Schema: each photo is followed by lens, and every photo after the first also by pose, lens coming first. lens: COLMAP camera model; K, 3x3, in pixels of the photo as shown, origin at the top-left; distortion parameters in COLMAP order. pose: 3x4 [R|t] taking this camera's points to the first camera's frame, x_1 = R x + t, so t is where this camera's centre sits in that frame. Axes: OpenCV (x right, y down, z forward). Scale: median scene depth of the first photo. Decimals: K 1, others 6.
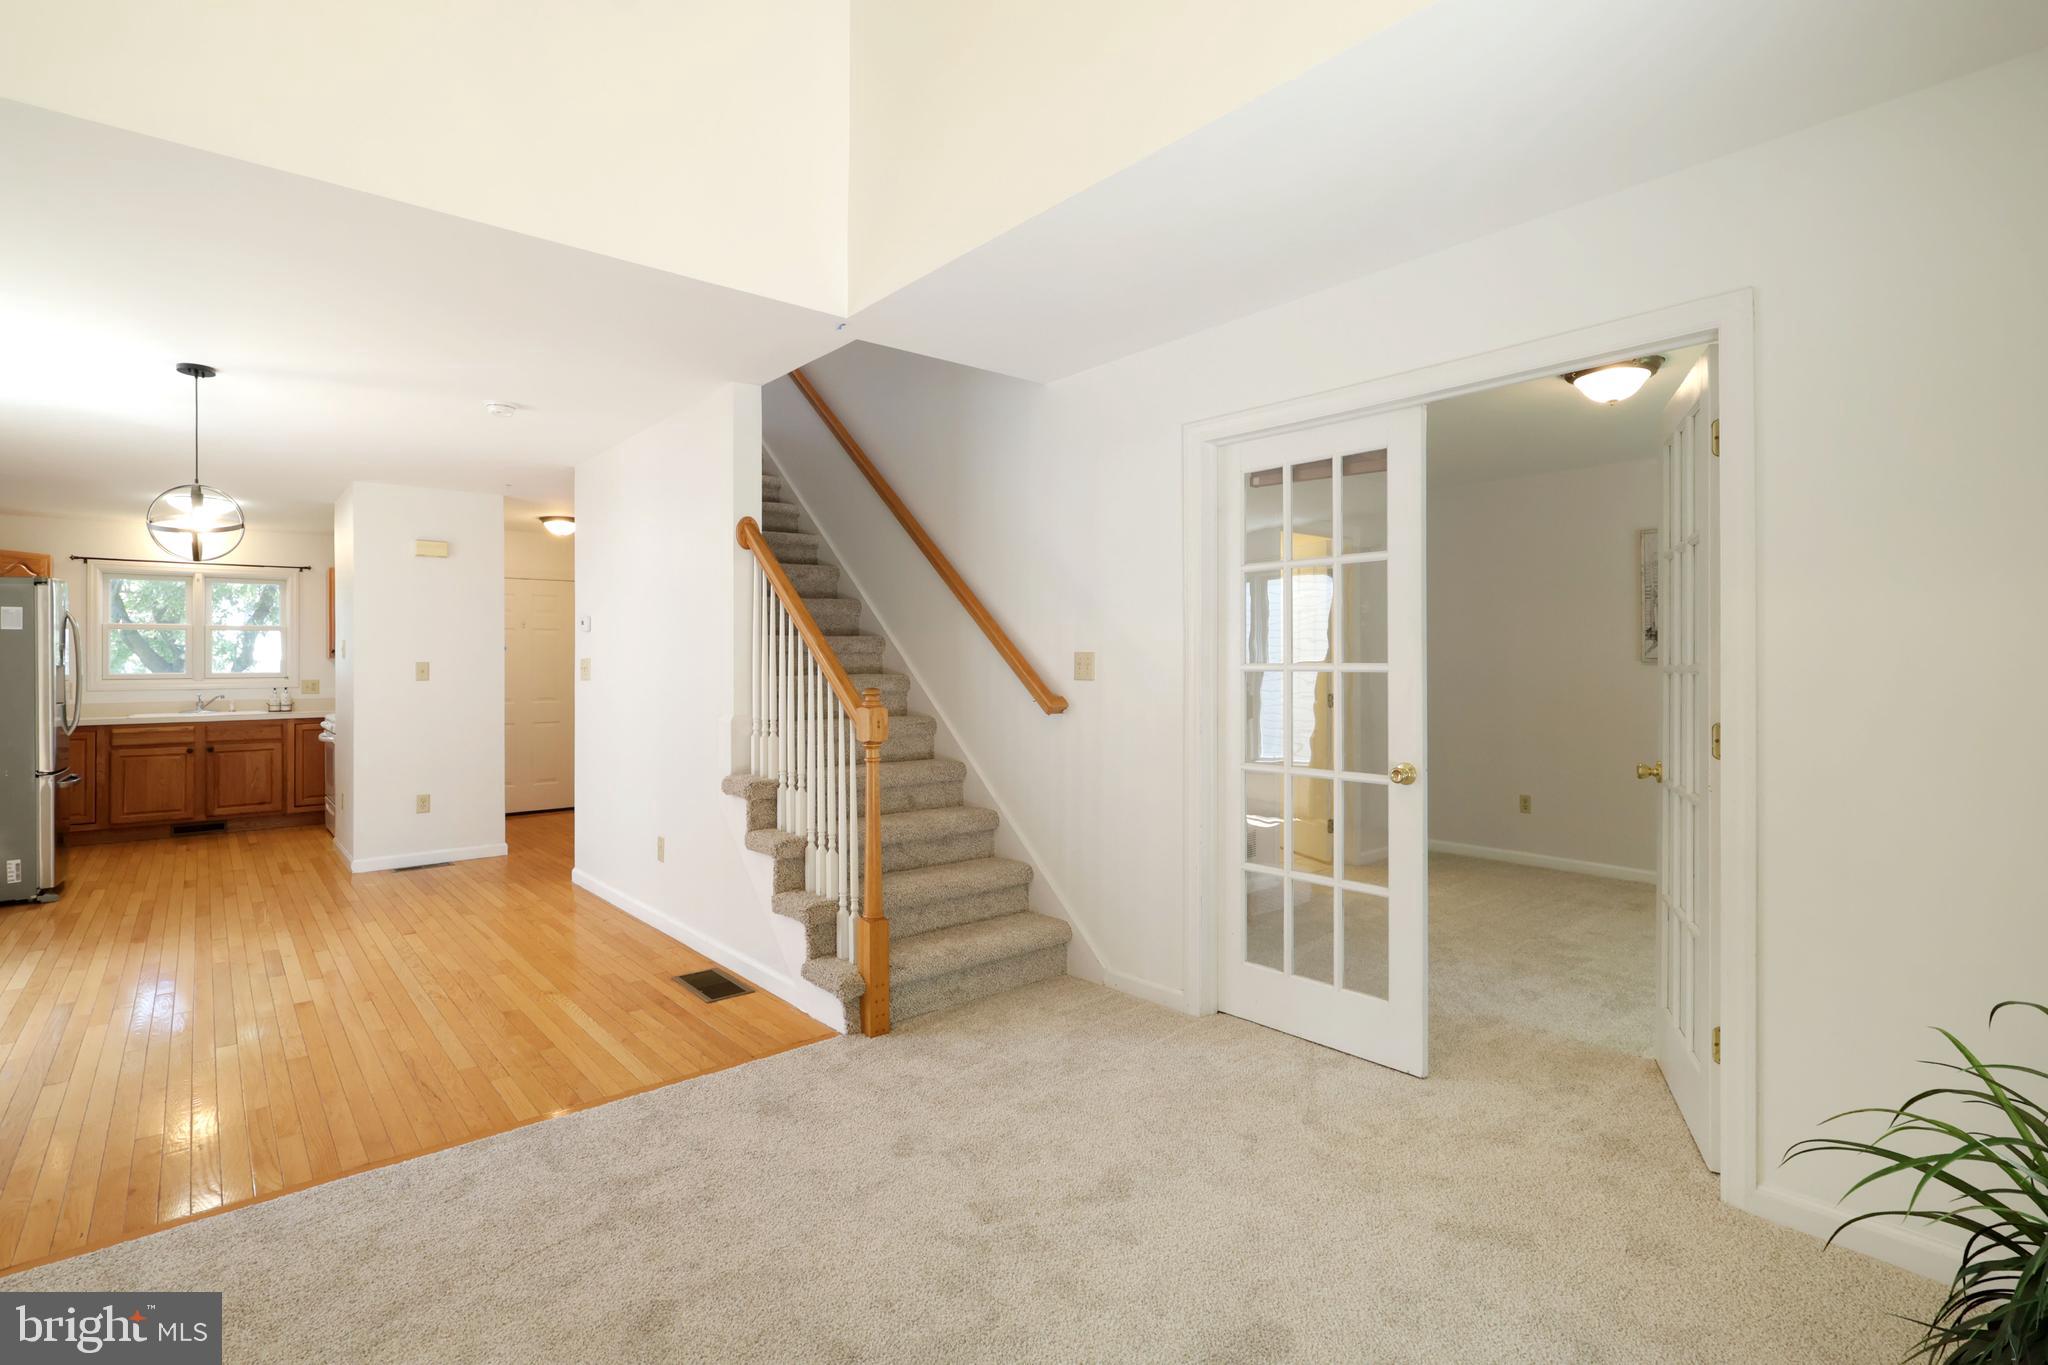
lens RADIAL K [[971.6, 0, 1017.9], [0, 971.6, 658.3], [0, 0, 1]] dist [-0.000291, 0.002807]
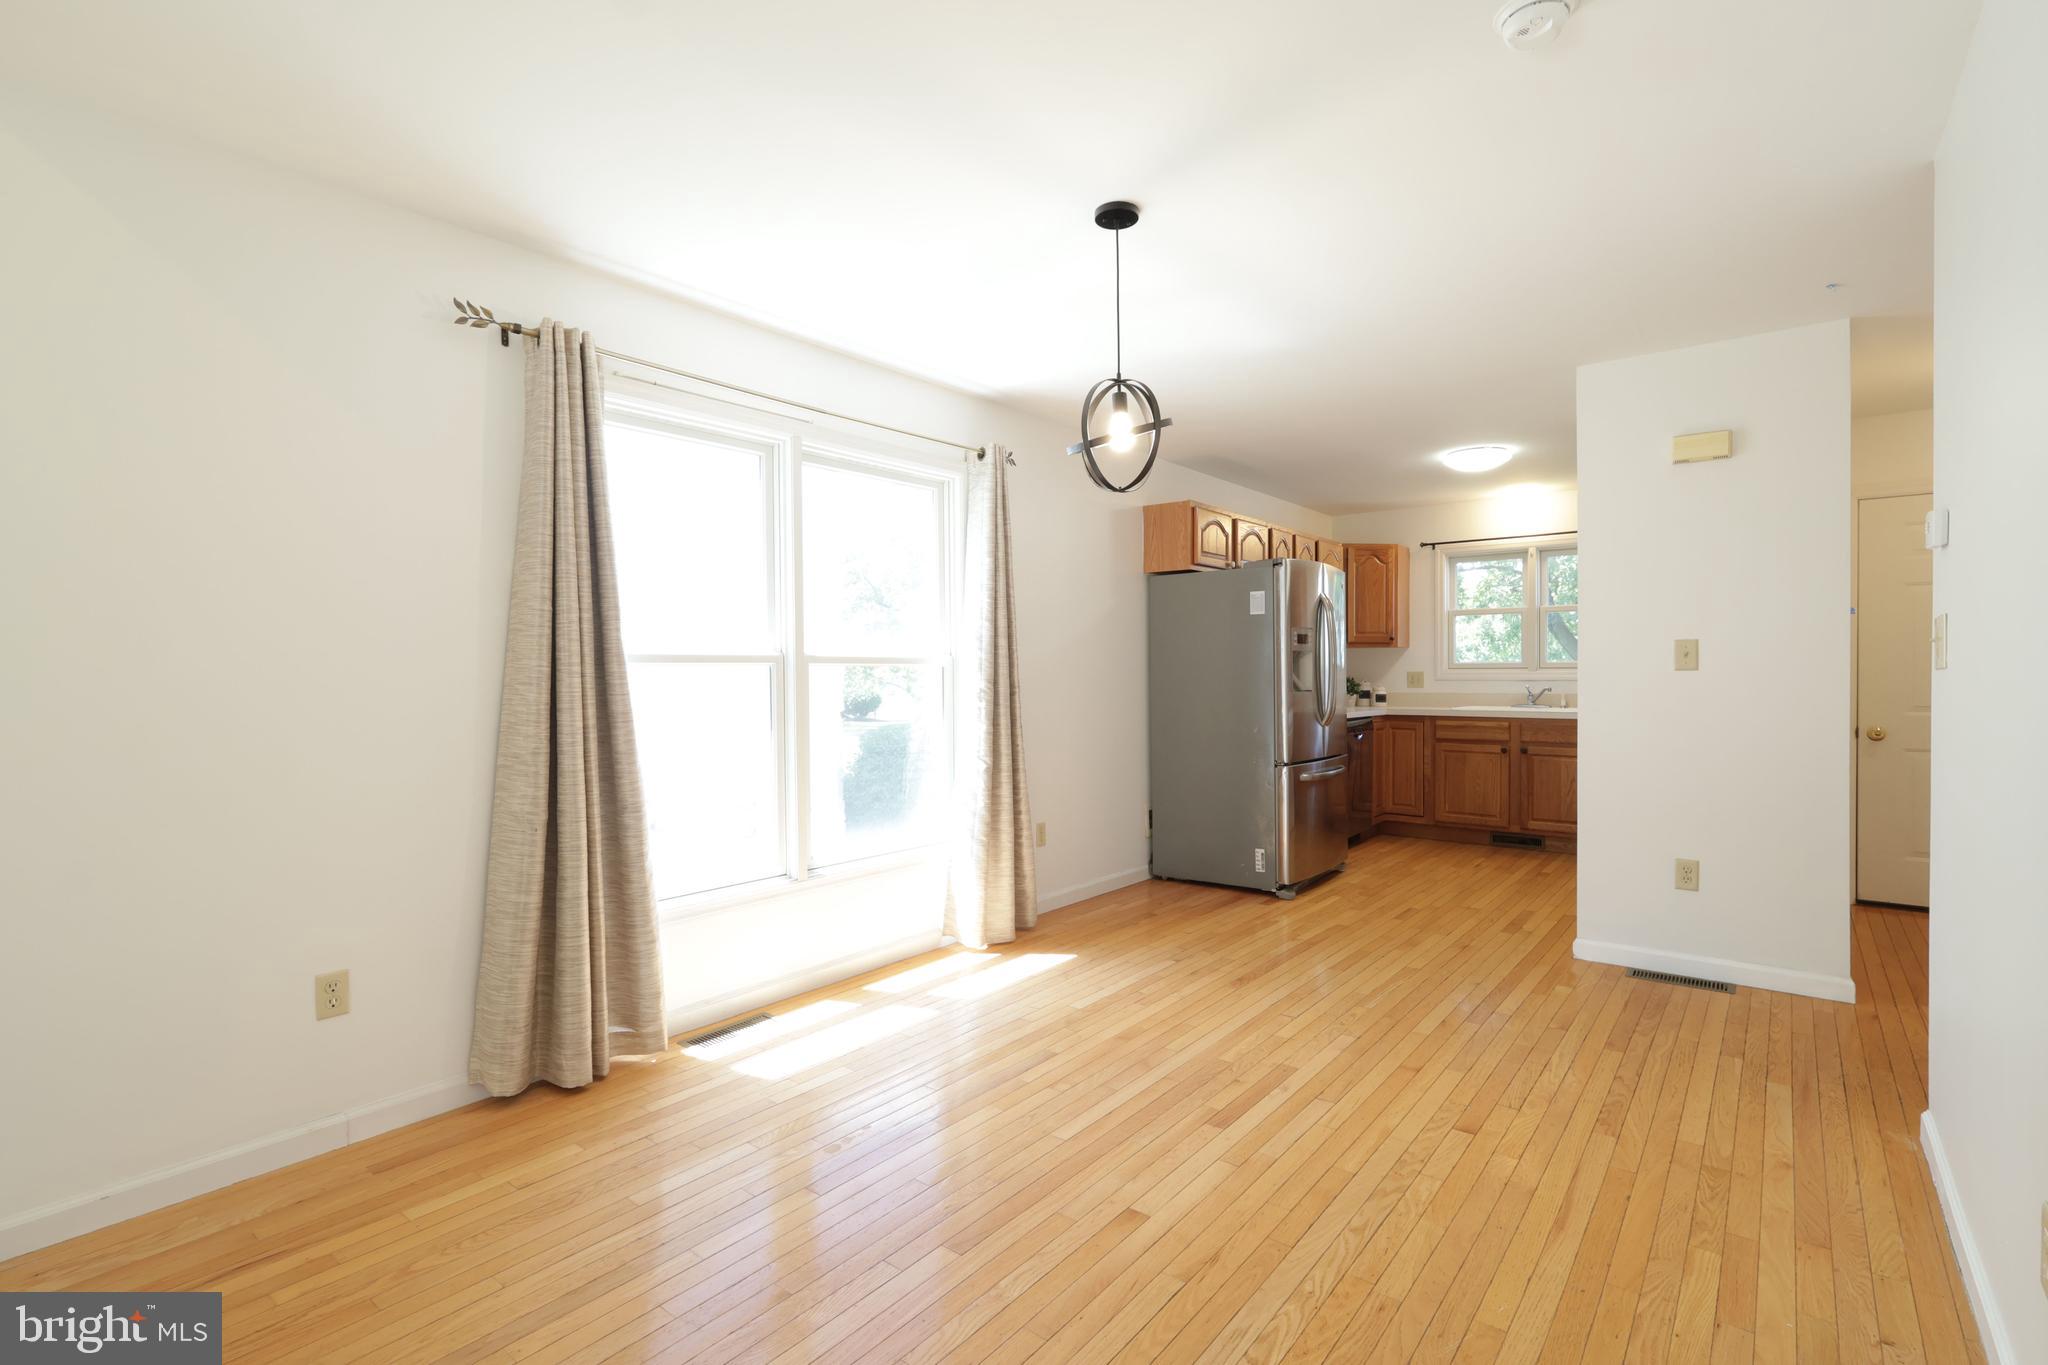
lens RADIAL K [[971.6, 0, 1015.7], [0, 971.6, 677.2], [0, 0, 1]] dist [-0.000291, 0.002807]
pose [[0.200472, 0.012287, -0.979622, -0.105619], [0.011379, 0.999825, 0.014869, 0.013572], [0.979633, -0.014128, 0.200297, 0.470155]]
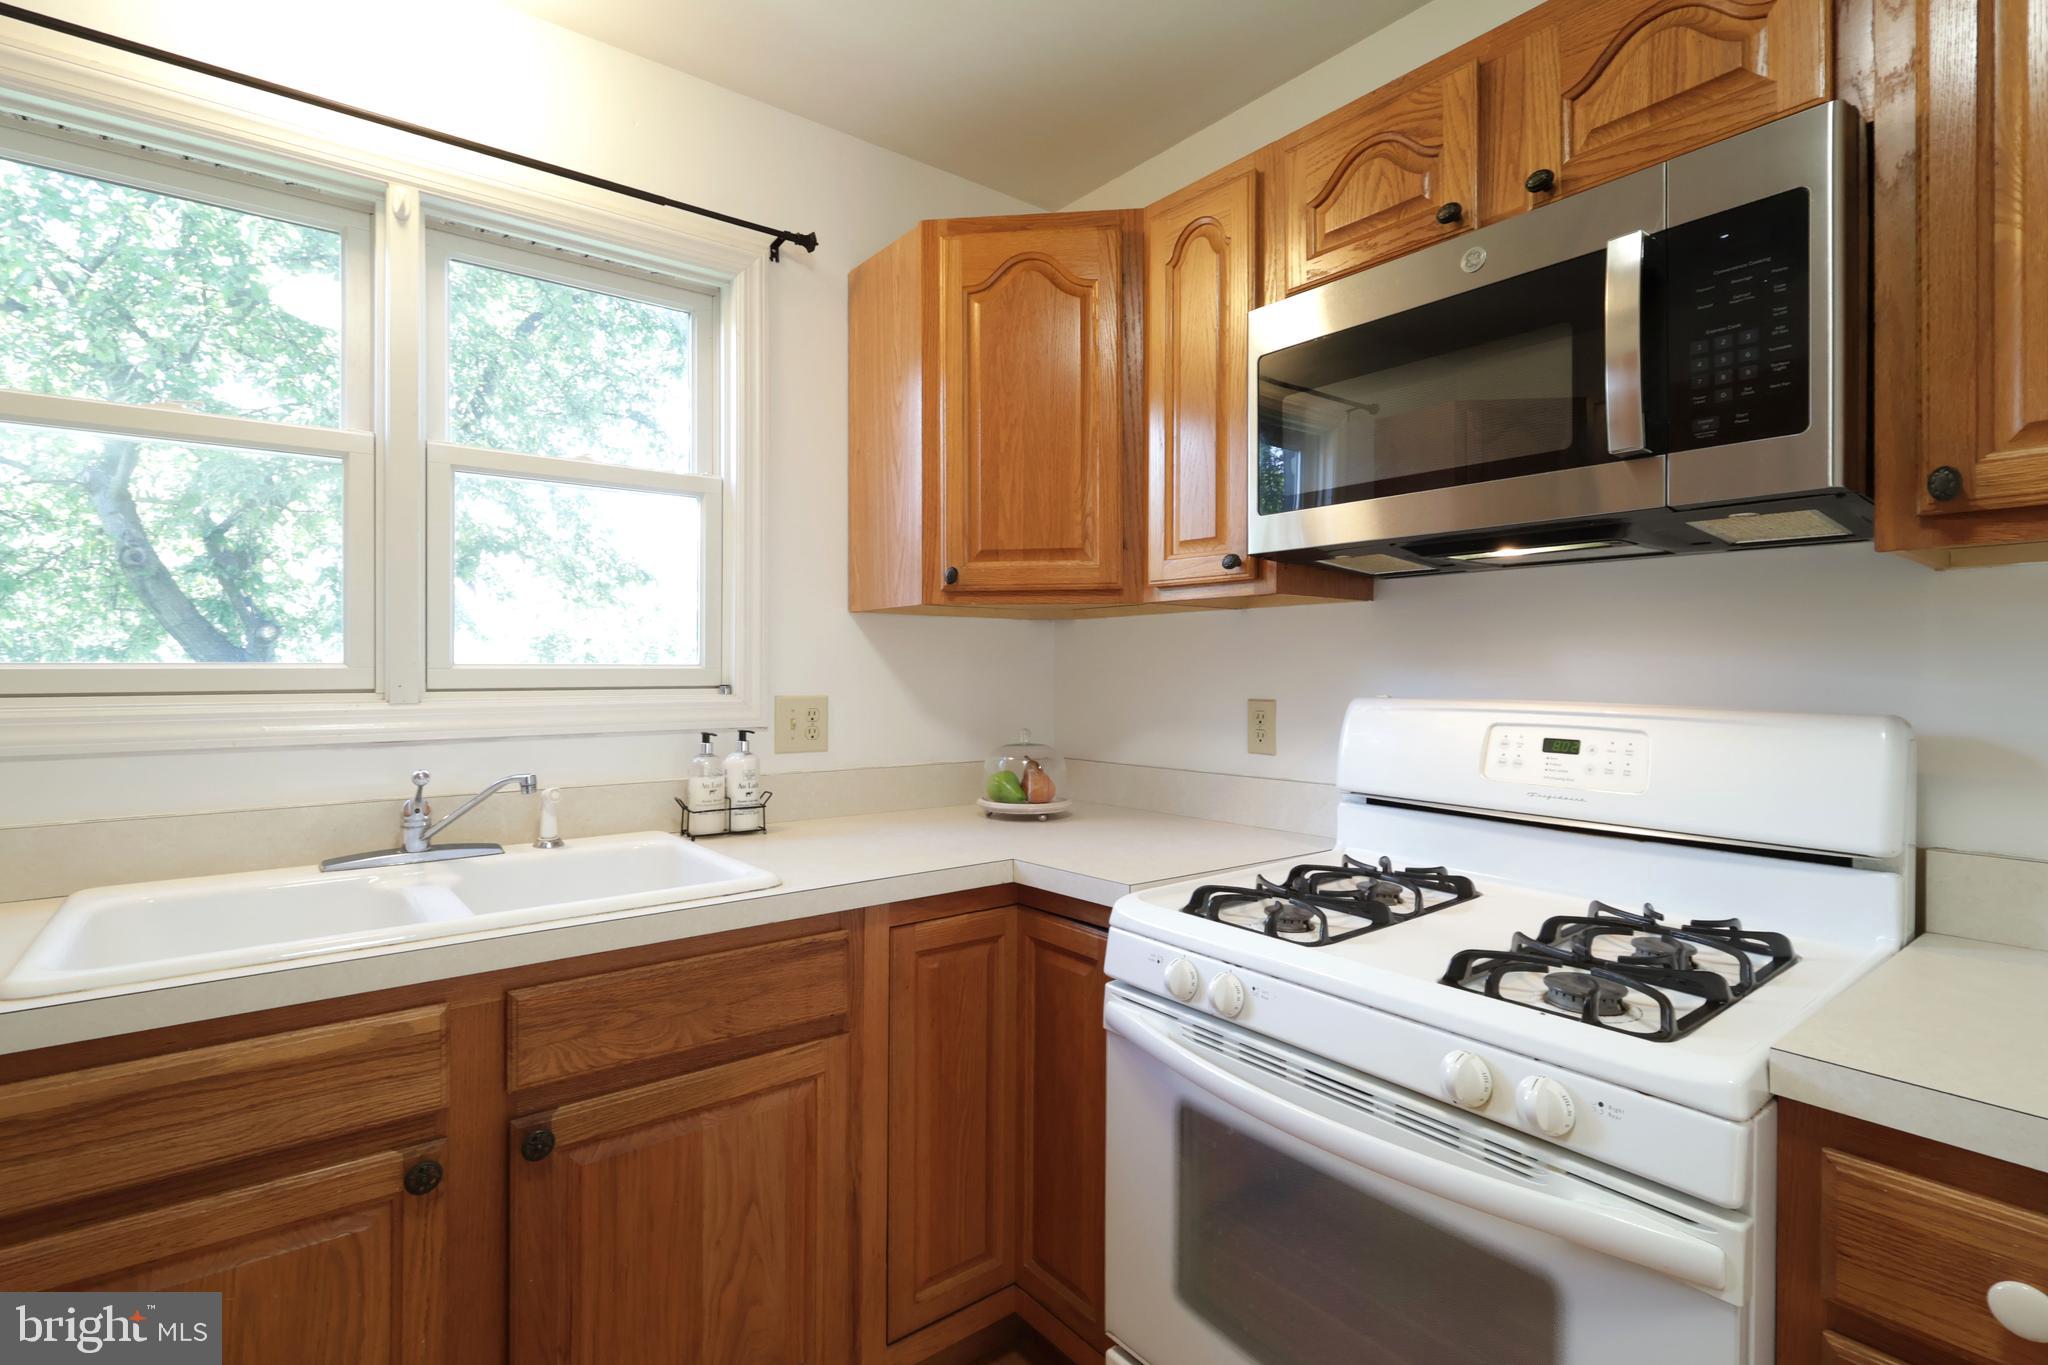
lens RADIAL K [[971.6, 0, 1012.9], [0, 971.6, 666.7], [0, 0, 1]] dist [-0.000291, 0.002807]
pose [[0.999553, 0.008197, -0.028738, -0.887837], [-0.007931, 0.999925, 0.009360, 0.015624], [0.028813, -0.009128, 0.999543, 1.000934]]
